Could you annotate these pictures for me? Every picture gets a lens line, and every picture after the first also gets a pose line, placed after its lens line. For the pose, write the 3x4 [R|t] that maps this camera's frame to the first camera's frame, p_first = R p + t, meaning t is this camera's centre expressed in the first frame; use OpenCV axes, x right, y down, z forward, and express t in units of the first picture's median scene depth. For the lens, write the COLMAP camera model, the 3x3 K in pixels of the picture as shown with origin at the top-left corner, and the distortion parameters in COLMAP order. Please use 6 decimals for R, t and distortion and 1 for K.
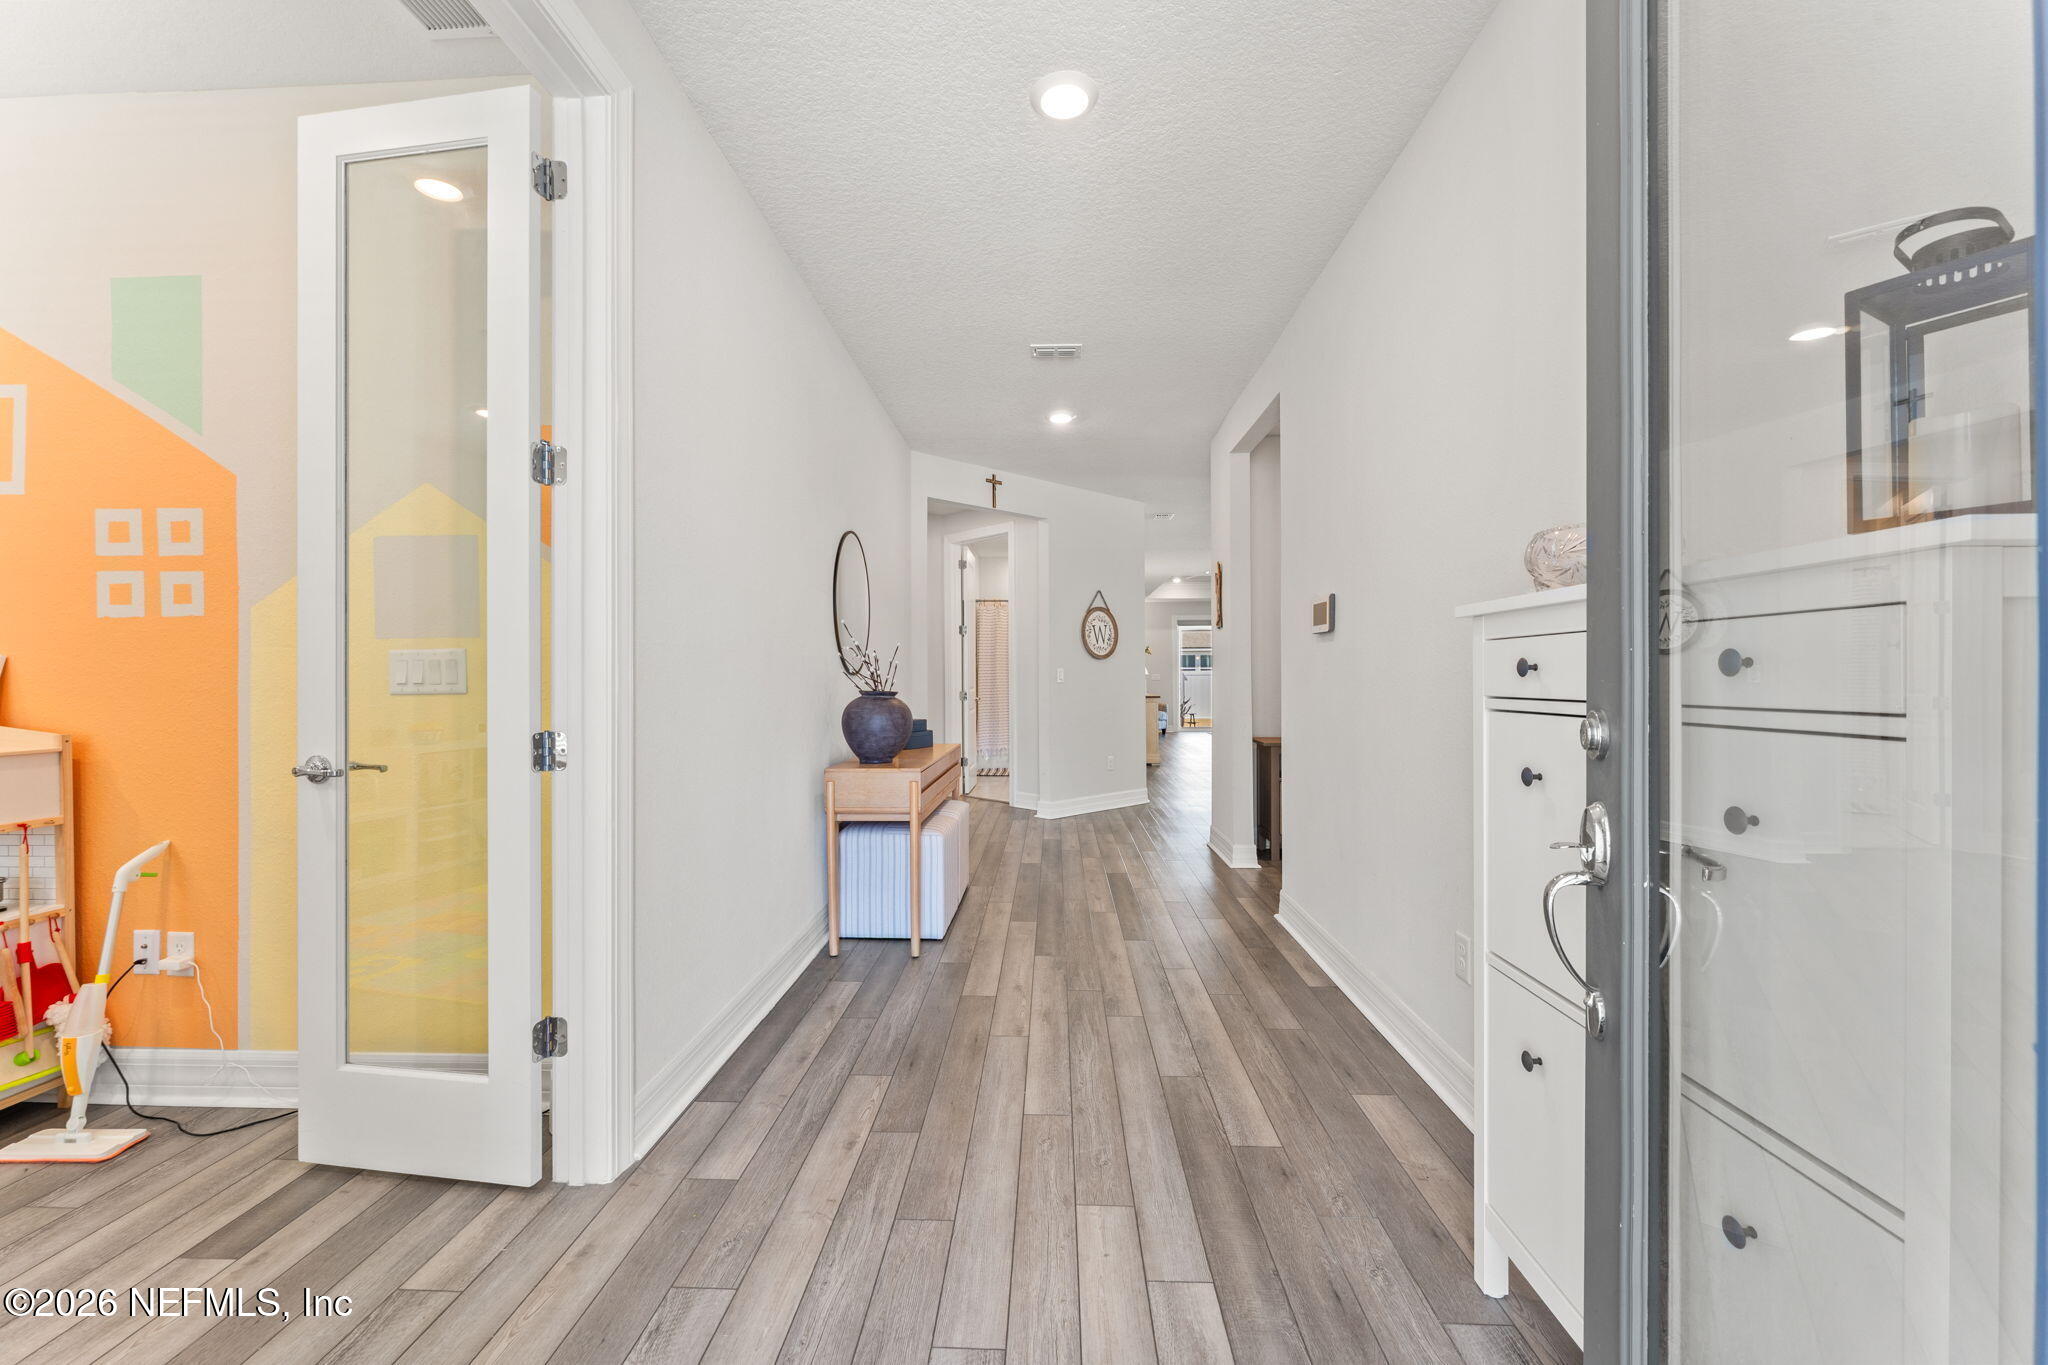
lens RADIAL K [[823.7, 0, 1023.0], [0, 823.7, 679.6], [0, 0, 1]] dist [0.002268, -0.002265]
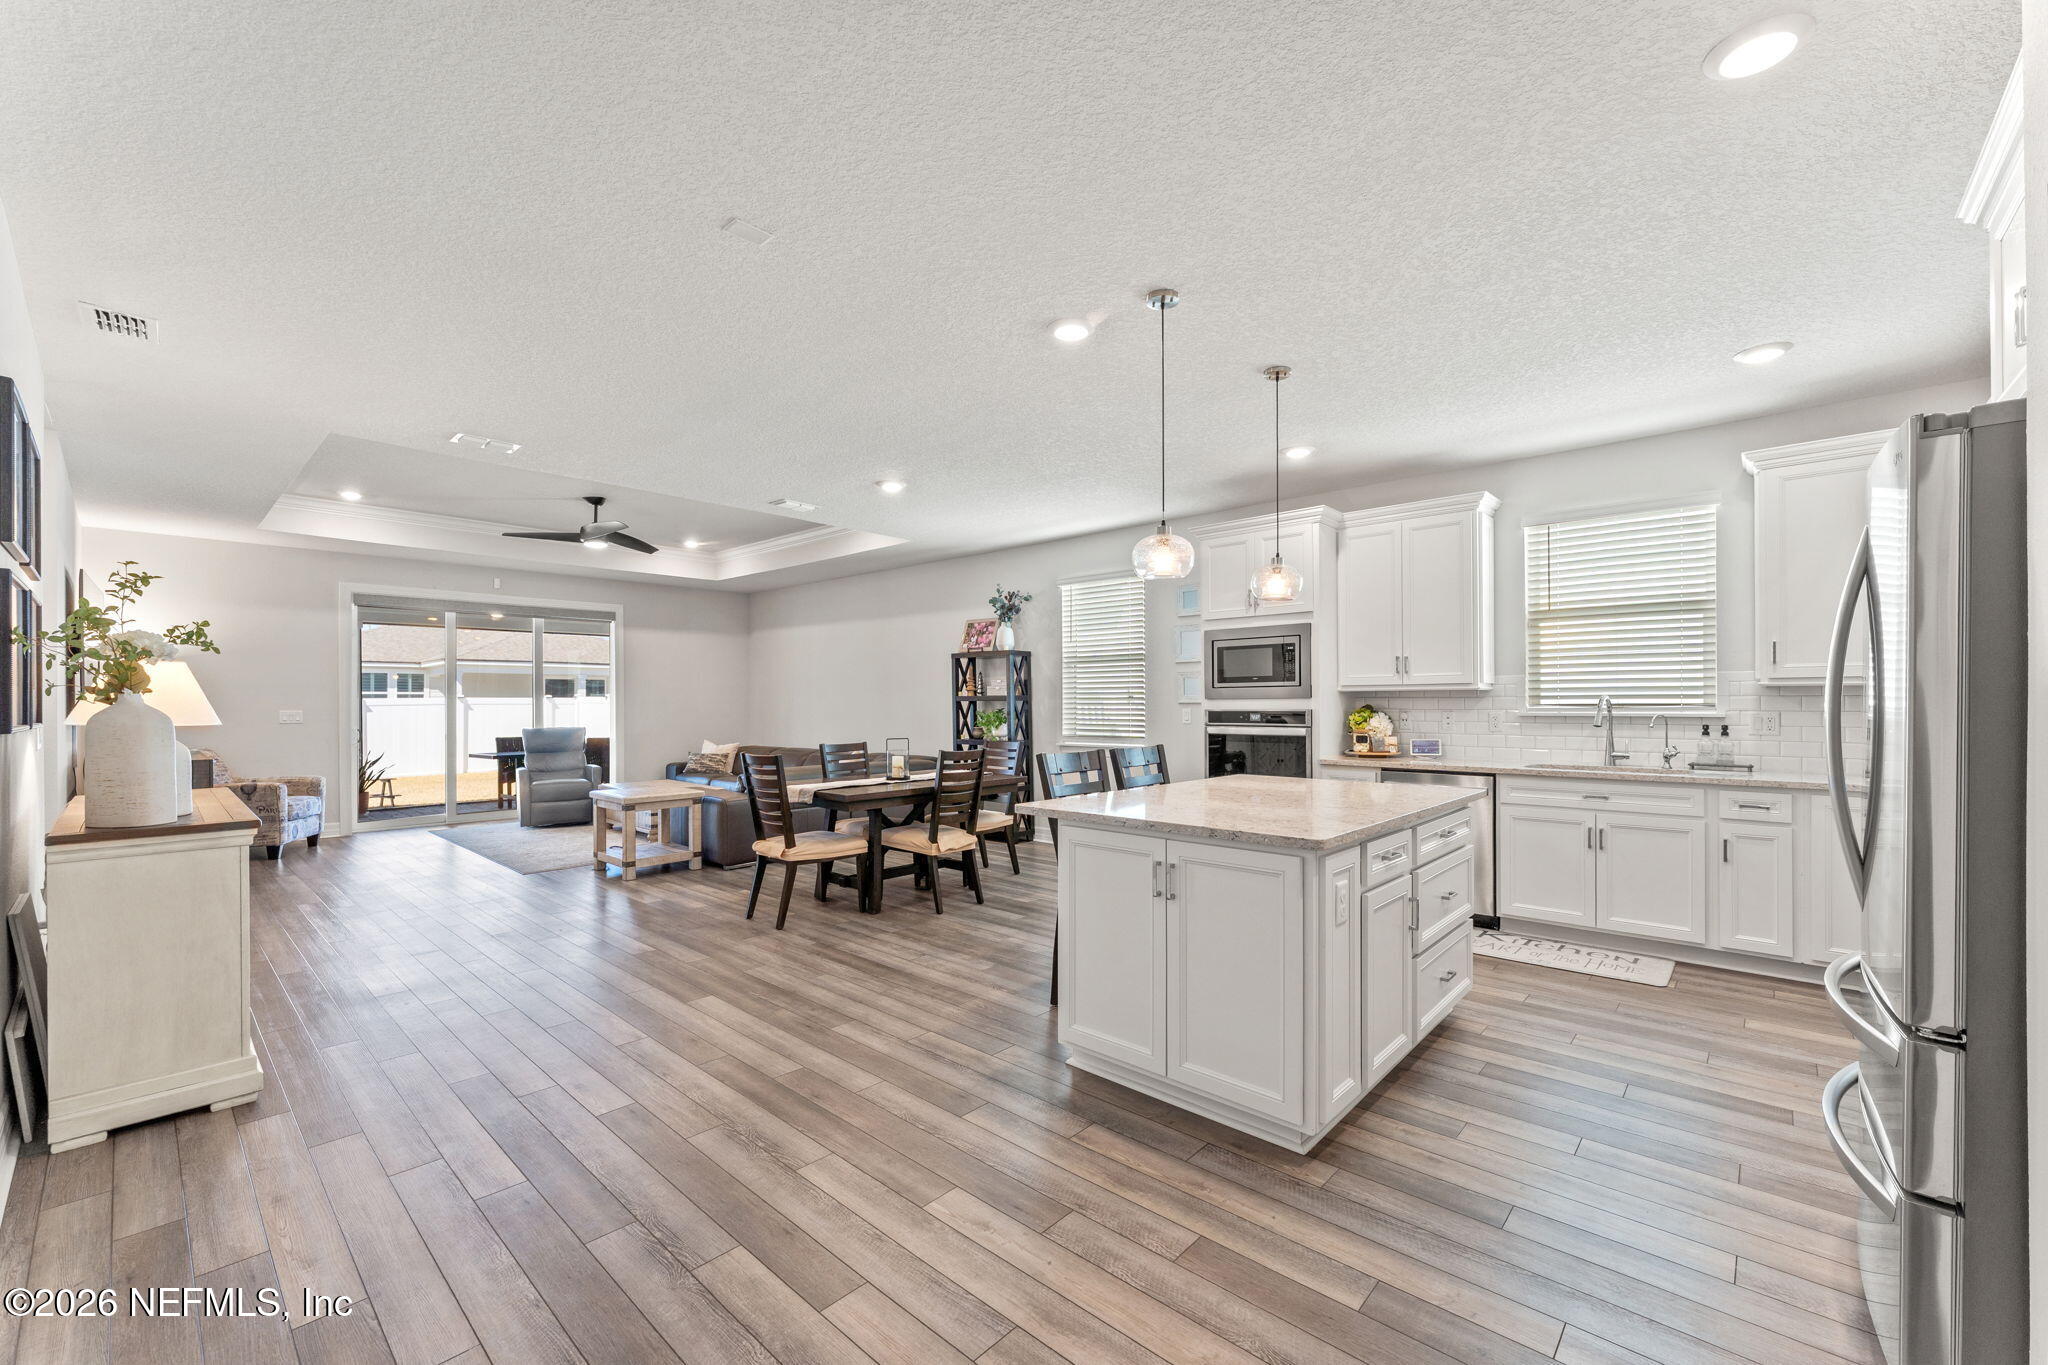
lens RADIAL K [[823.7, 0, 1020.2], [0, 823.7, 700.3], [0, 0, 1]] dist [0.002268, -0.002265]
pose [[0.643659, 0.002537, 0.765308, 0.066149], [0.004301, 0.999967, -0.006932, -0.004804], [-0.765300, 0.007753, 0.643627, 0.364393]]
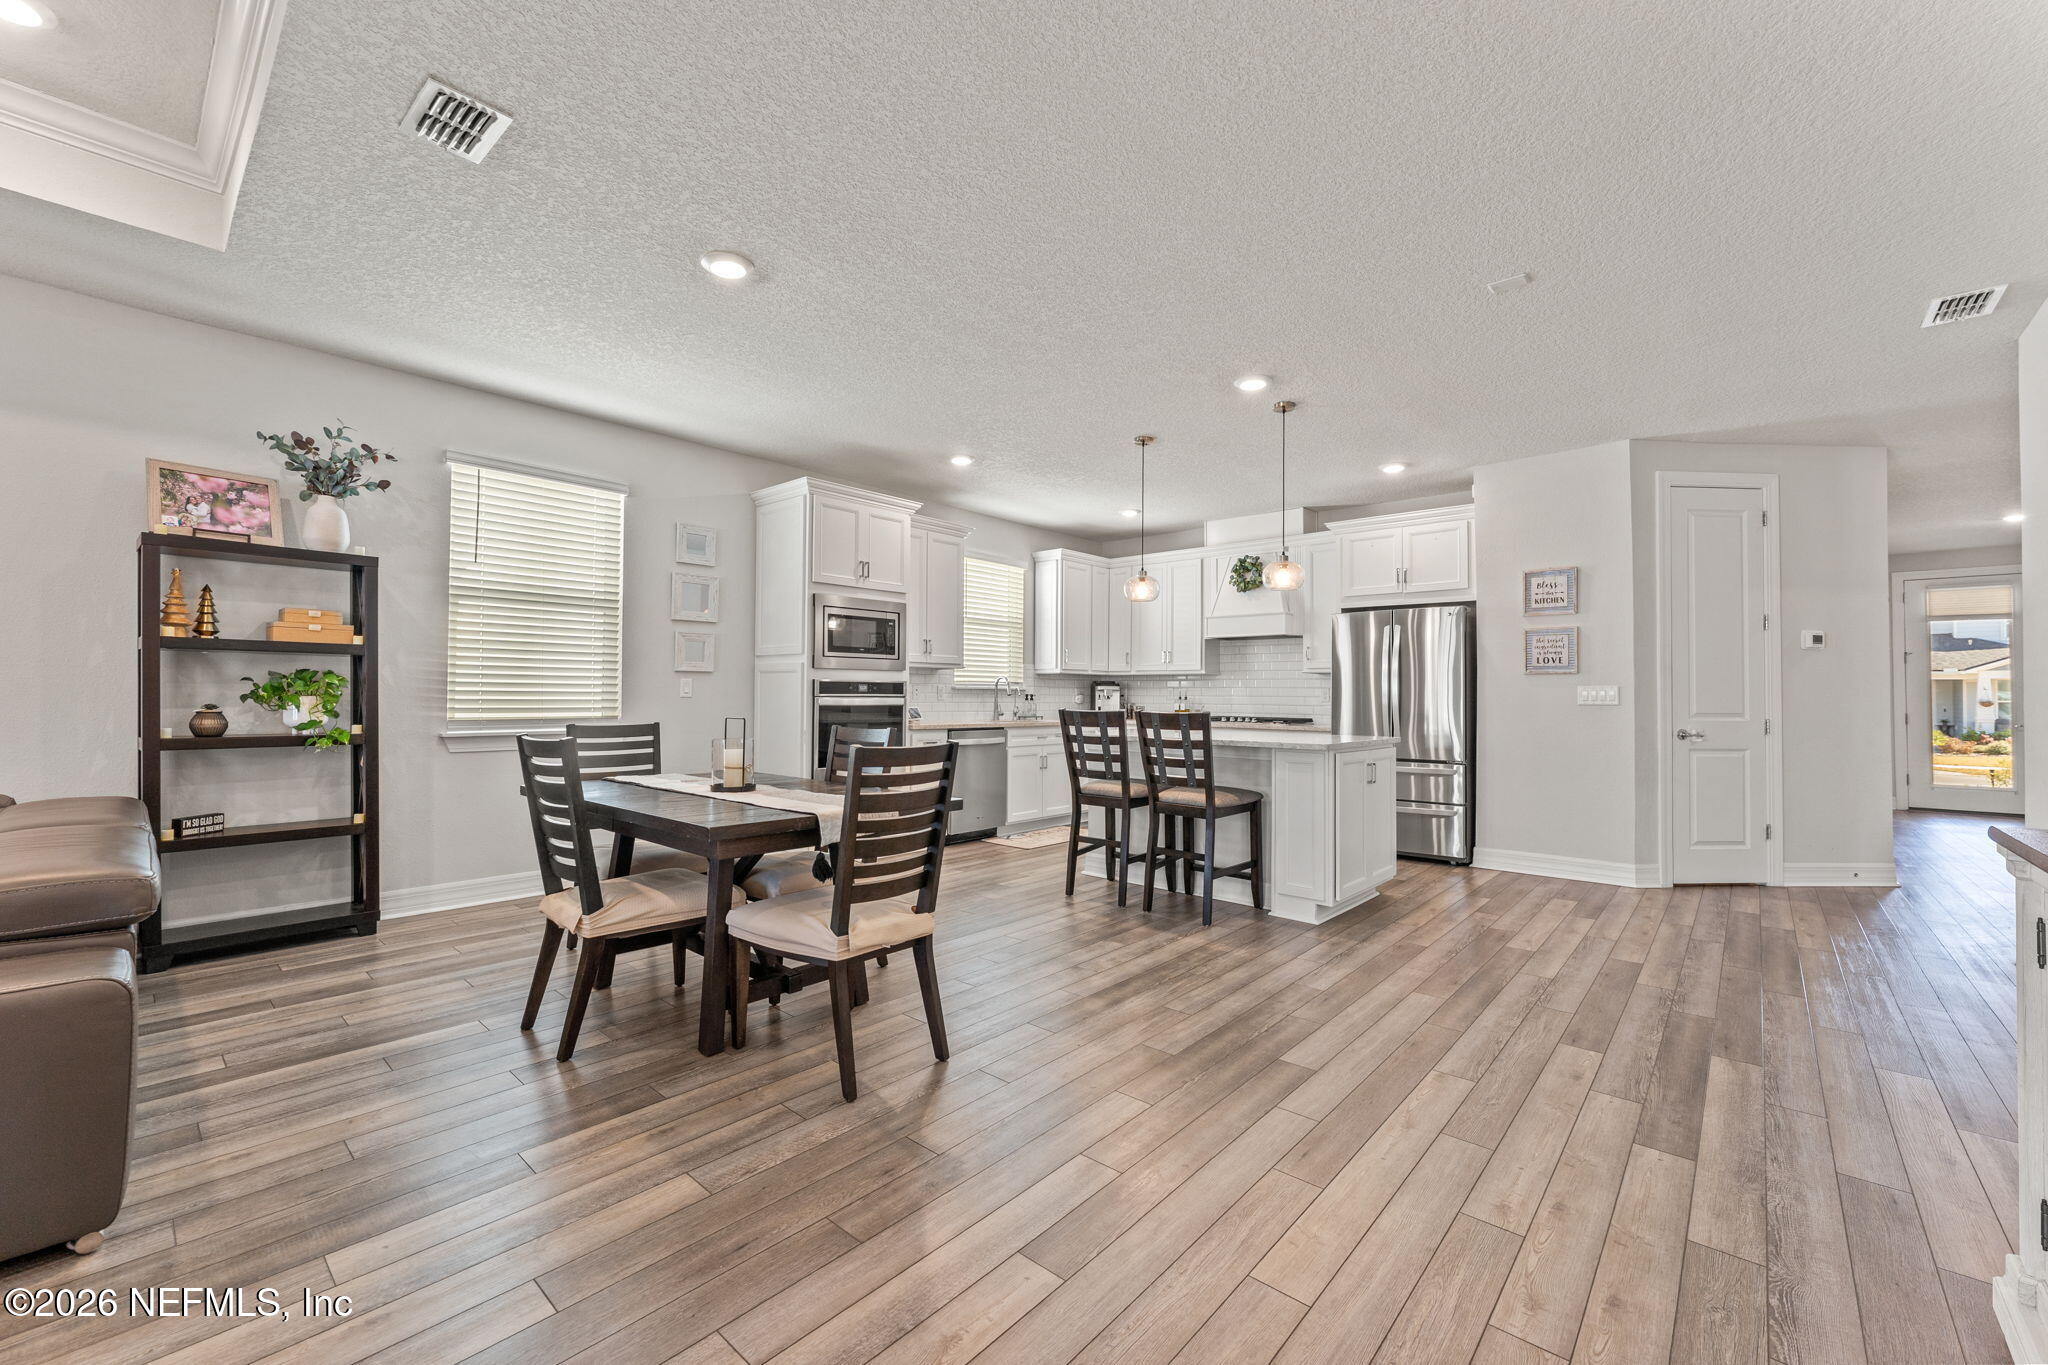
lens RADIAL K [[823.7, 0, 1024.4], [0, 823.7, 677.9], [0, 0, 1]] dist [0.002268, -0.002265]
pose [[-0.775994, 0.012310, 0.630620, 0.083687], [-0.002149, 0.999752, -0.022160, -0.002156], [-0.630736, -0.018551, -0.775776, 0.482065]]
